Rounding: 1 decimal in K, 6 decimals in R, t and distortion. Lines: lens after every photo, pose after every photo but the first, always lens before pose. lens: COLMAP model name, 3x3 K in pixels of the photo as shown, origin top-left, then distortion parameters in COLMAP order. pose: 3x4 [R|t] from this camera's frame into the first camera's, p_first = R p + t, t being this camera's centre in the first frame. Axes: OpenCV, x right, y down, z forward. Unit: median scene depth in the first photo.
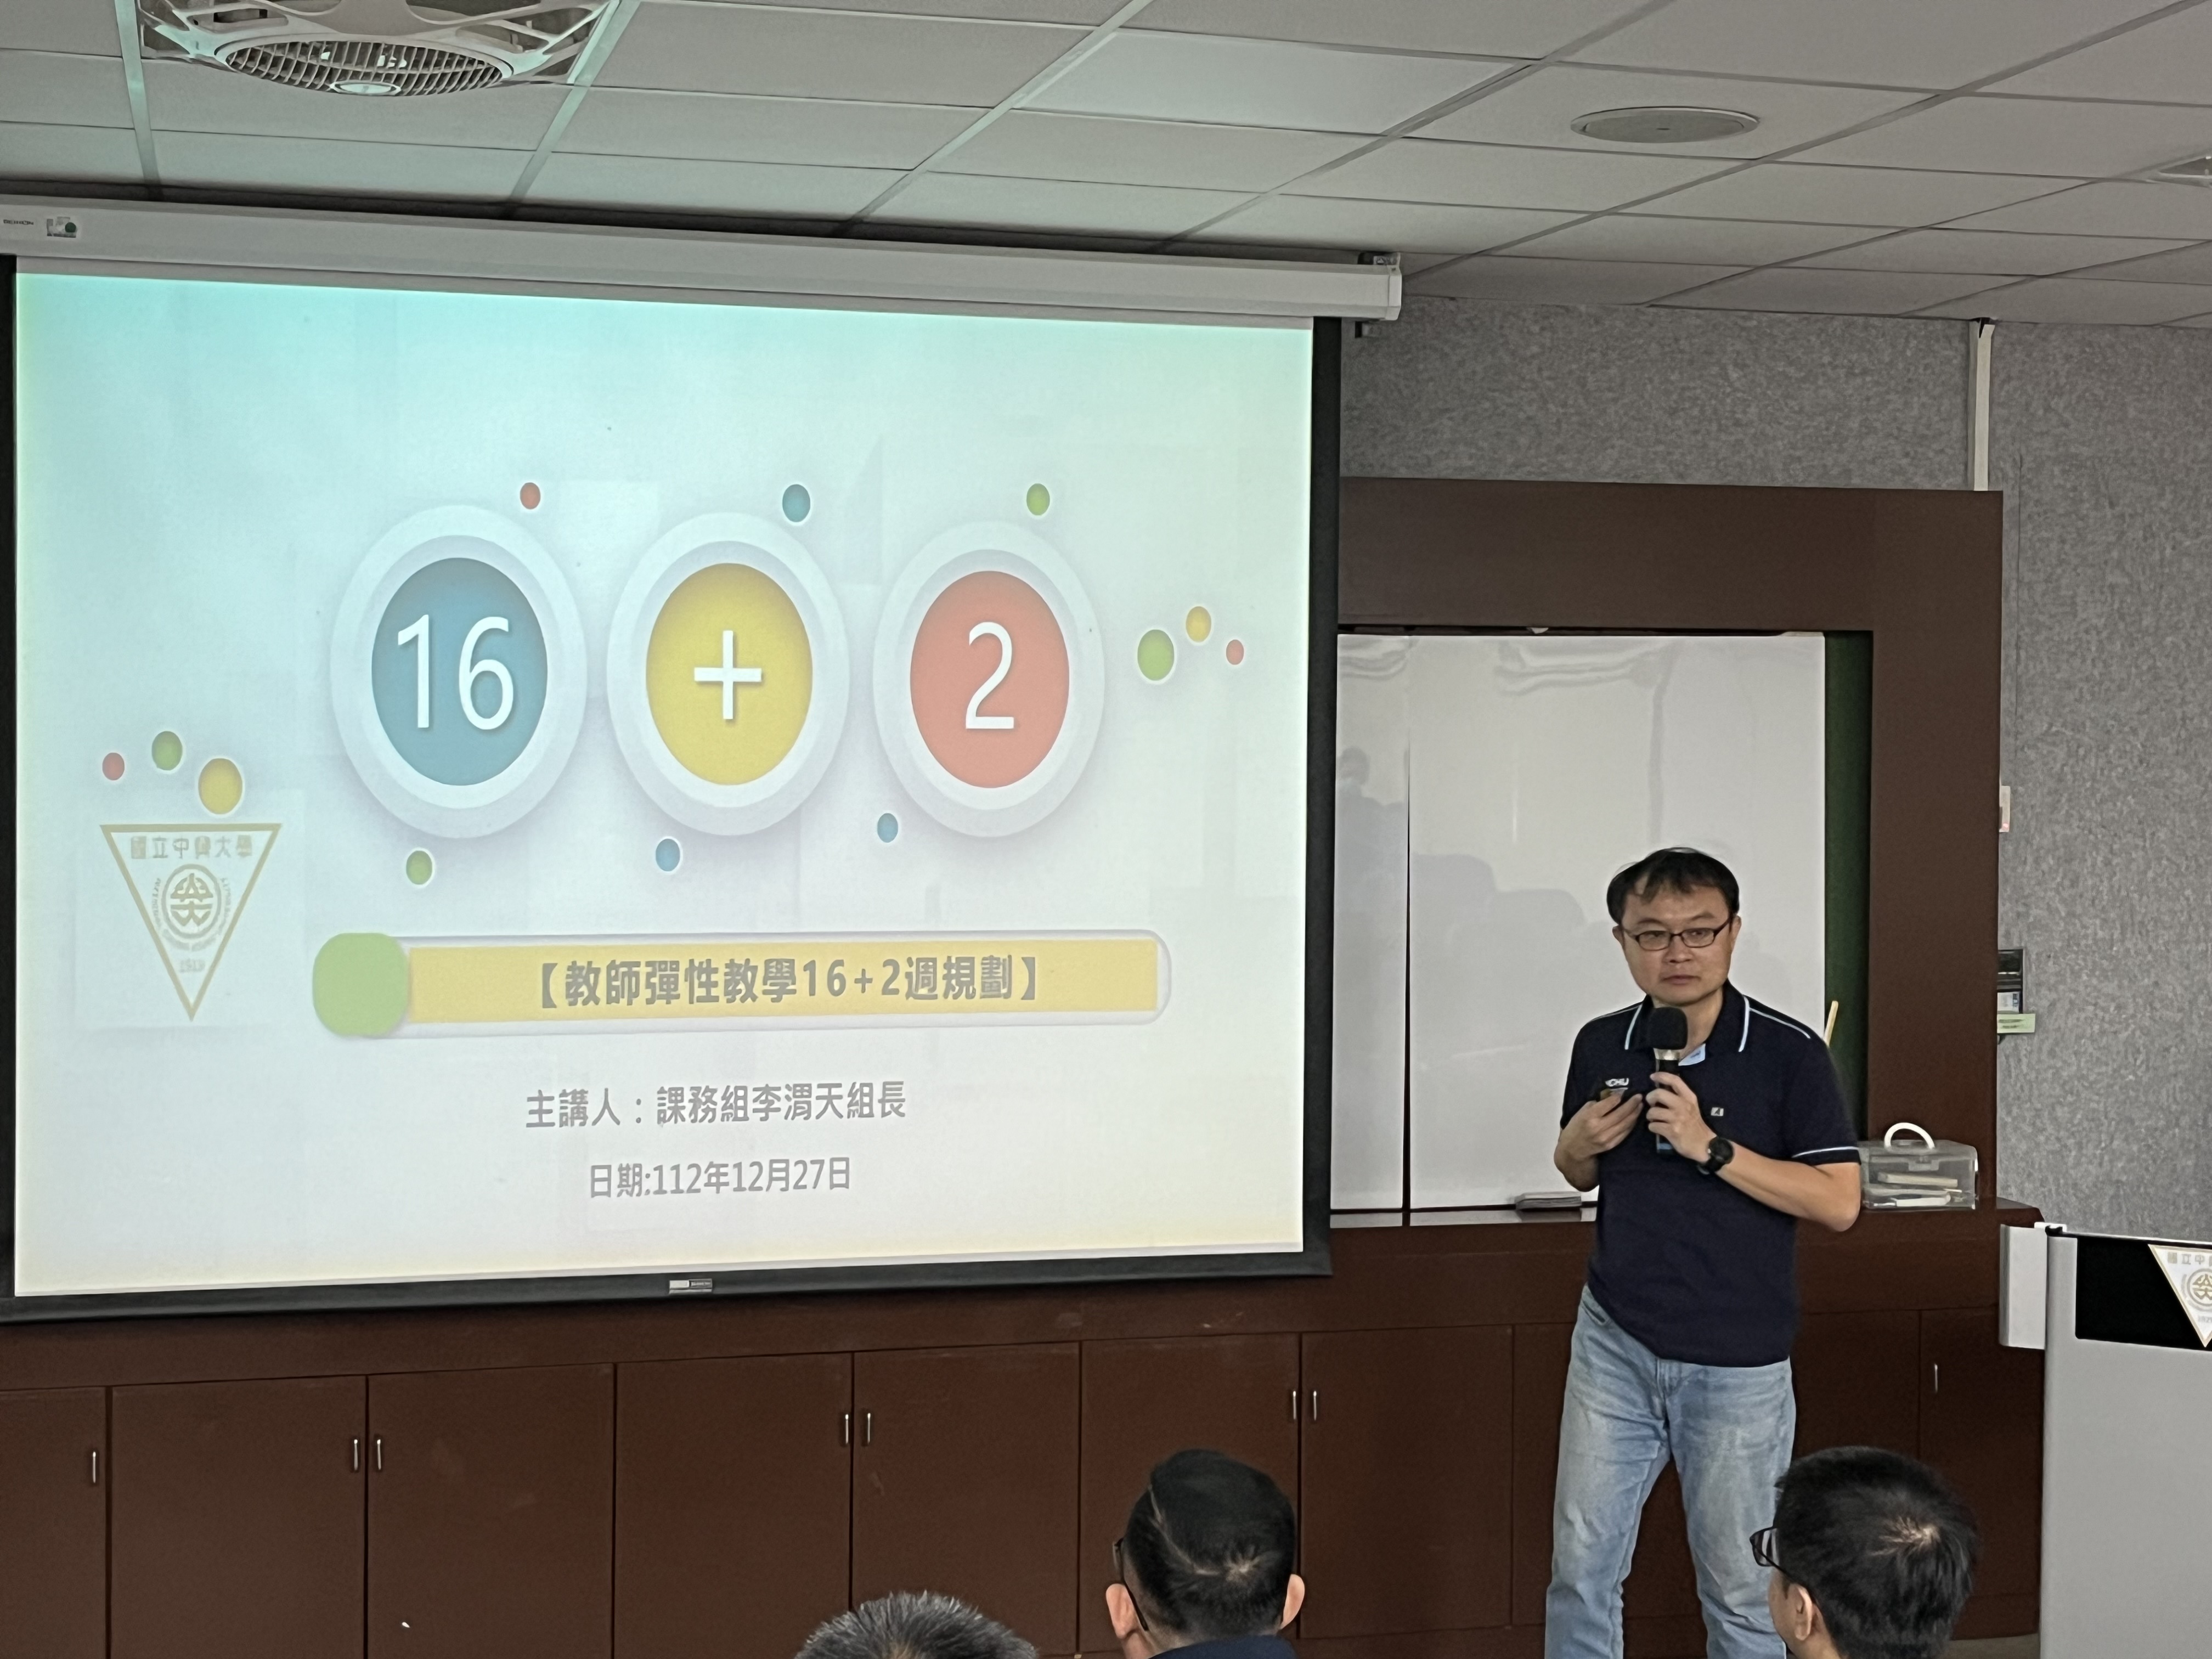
lens RADIAL K [[3317.1, 0, 1114.5], [0, 3317.1, 819.4], [0, 0, 1]] dist [0.138452, -0.538497]
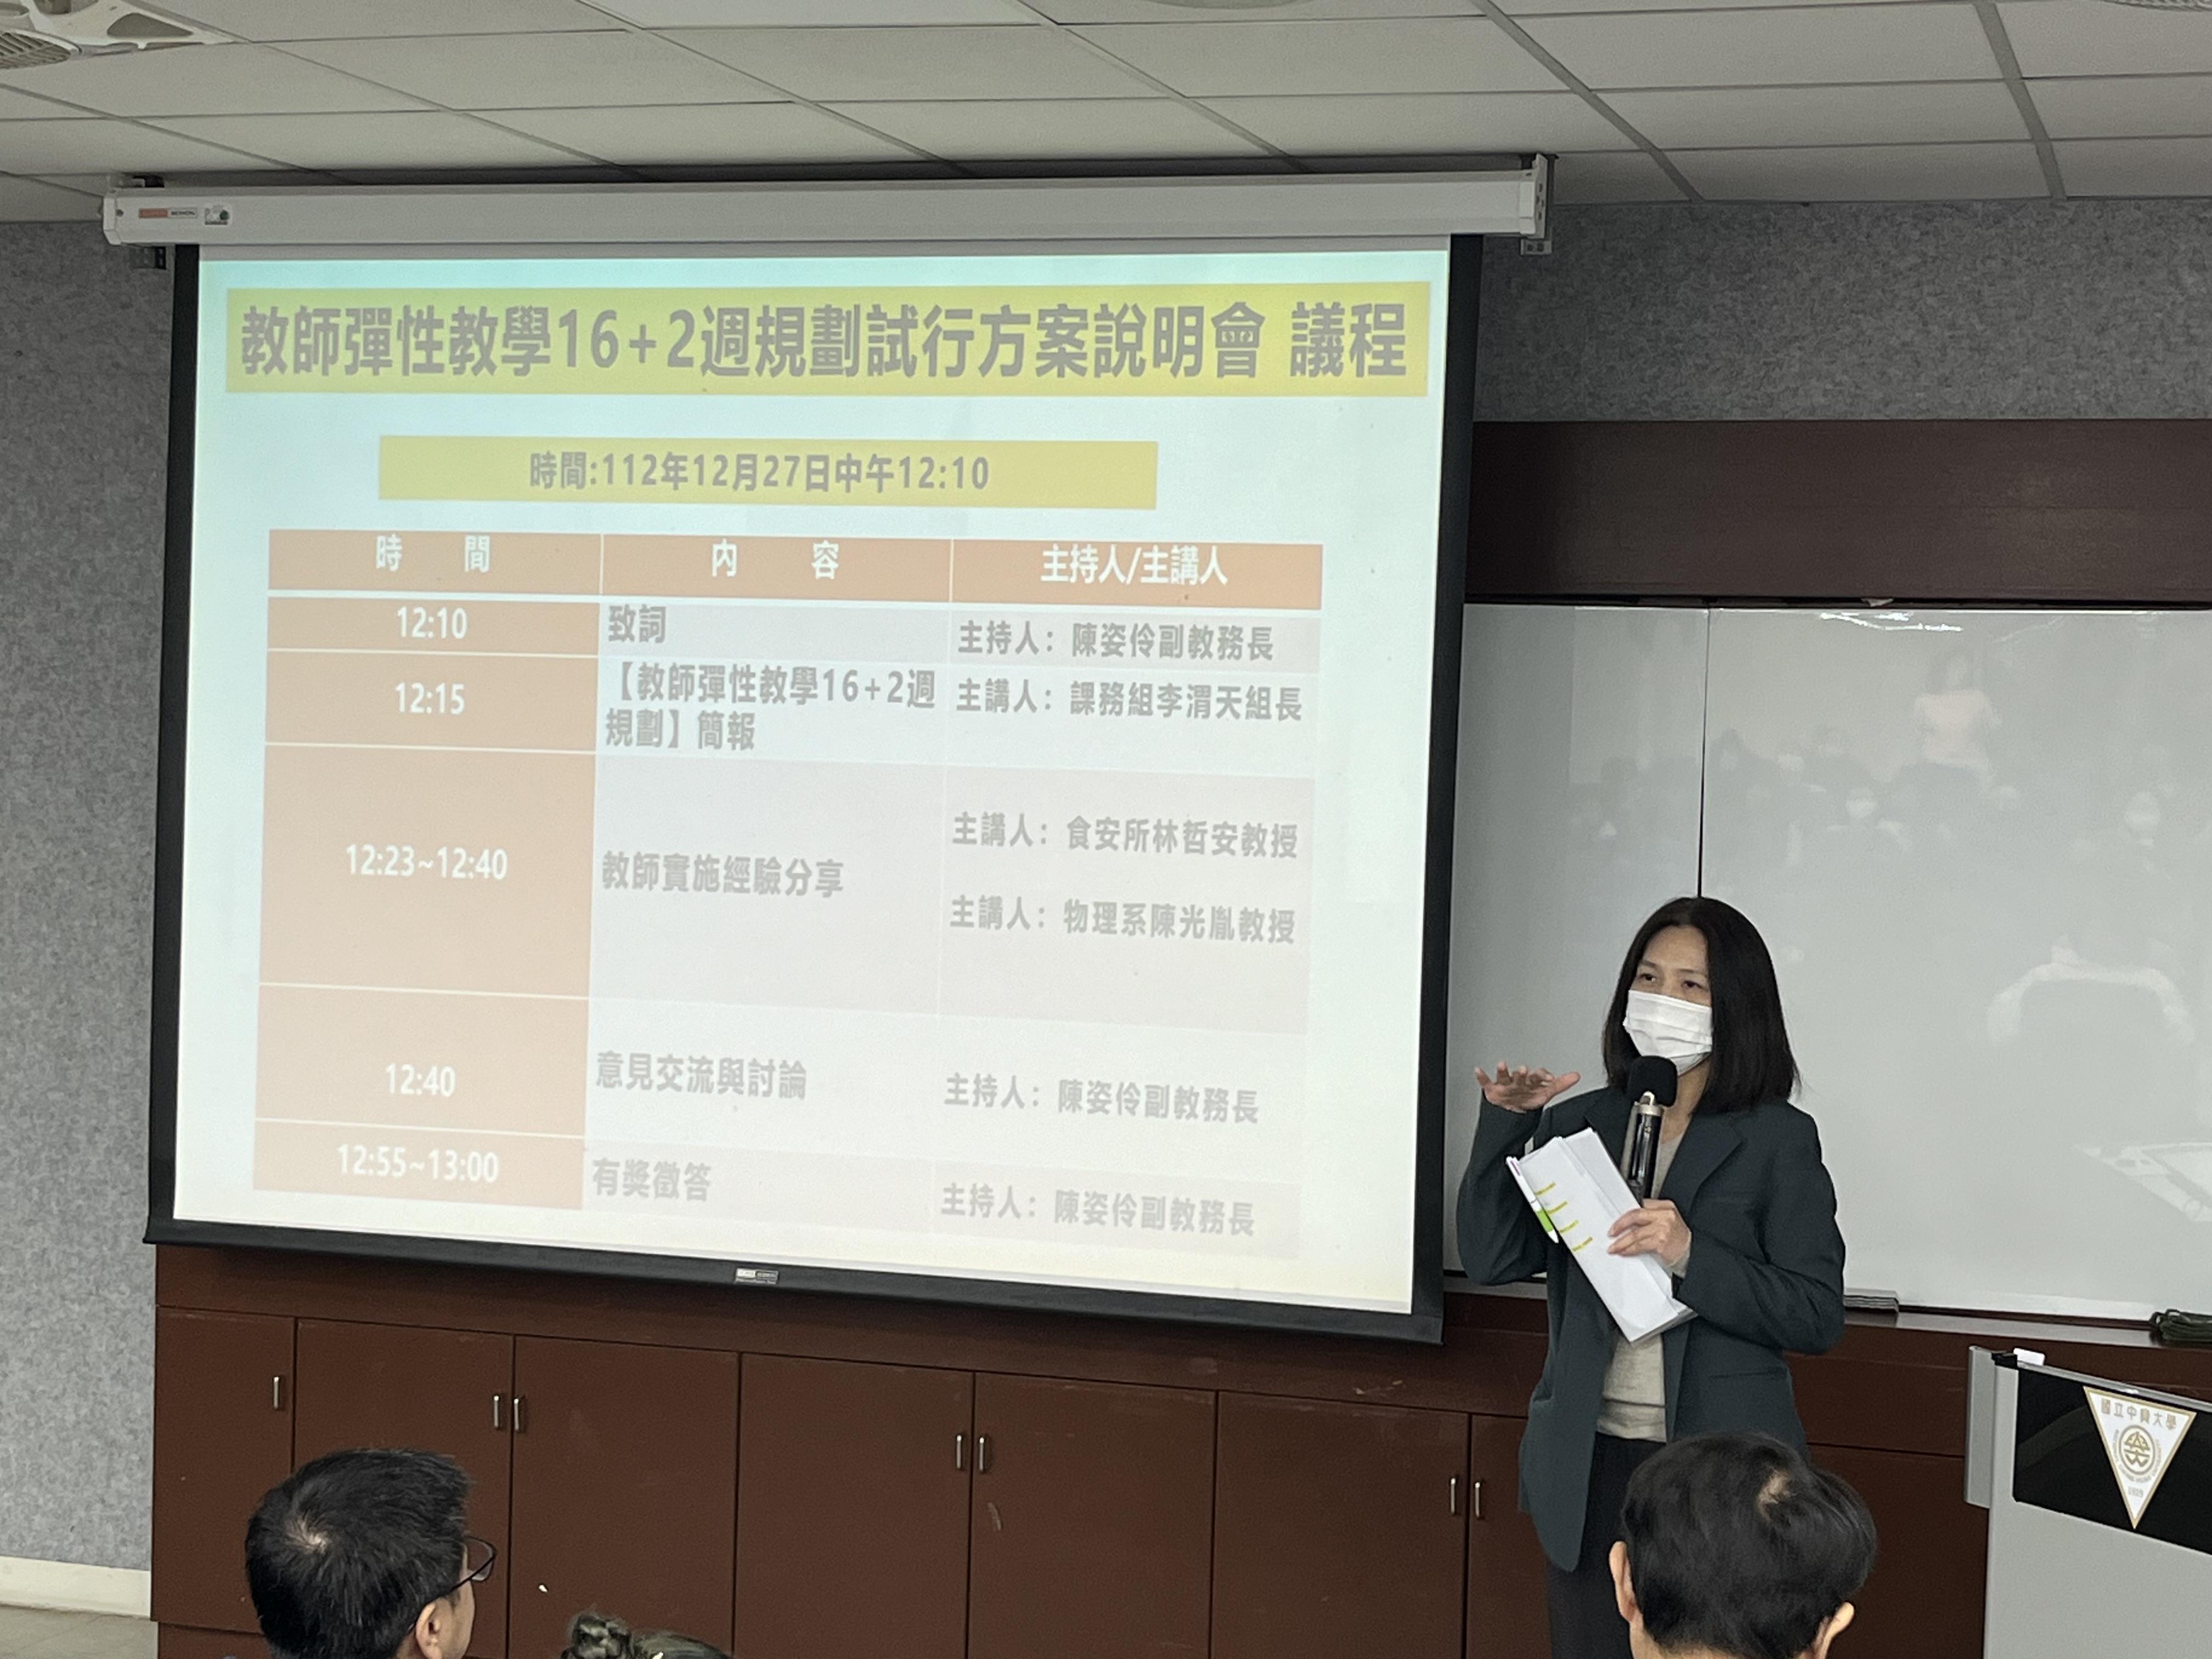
lens RADIAL K [[3715.5, 0, 1106.0], [0, 3715.5, 829.5], [0, 0, 1]] dist [0.079128, -0.227880]
pose [[0.843062, 0.031045, -0.536919, 0.445853], [-0.037387, 0.999300, -0.000924, 0.006834], [0.536515, 0.020853, 0.843633, 0.120656]]
